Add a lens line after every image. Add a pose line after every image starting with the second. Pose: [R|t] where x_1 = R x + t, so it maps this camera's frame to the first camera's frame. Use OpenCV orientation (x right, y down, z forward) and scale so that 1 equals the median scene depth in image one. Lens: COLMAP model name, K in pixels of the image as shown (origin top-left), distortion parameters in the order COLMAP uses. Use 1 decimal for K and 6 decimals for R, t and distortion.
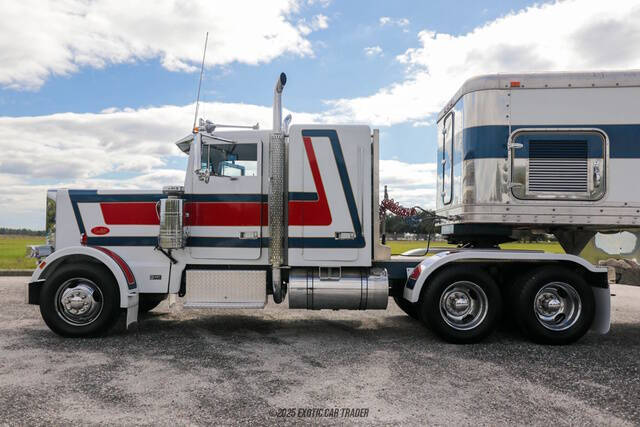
lens RADIAL K [[527.8, 0, 327.9], [0, 527.8, 215.3], [0, 0, 1]] dist [-0.051448, 0.020744]
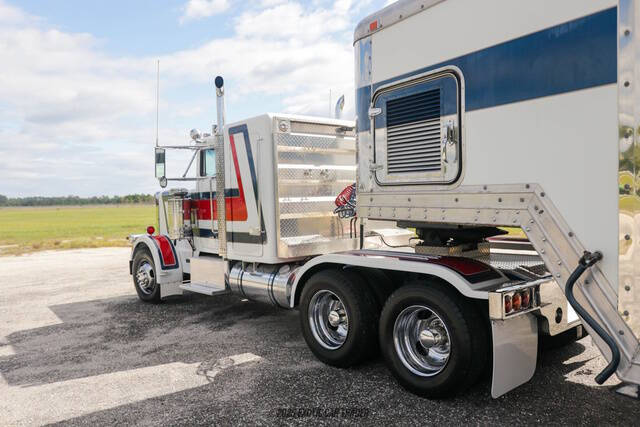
lens RADIAL K [[527.8, 0, 313.8], [0, 527.8, 206.9], [0, 0, 1]] dist [-0.051448, 0.020744]
pose [[0.639286, -0.017925, -0.768760, 0.857628], [0.063950, 0.997504, 0.029921, -0.028771], [0.766305, -0.068291, 0.638837, 0.458263]]
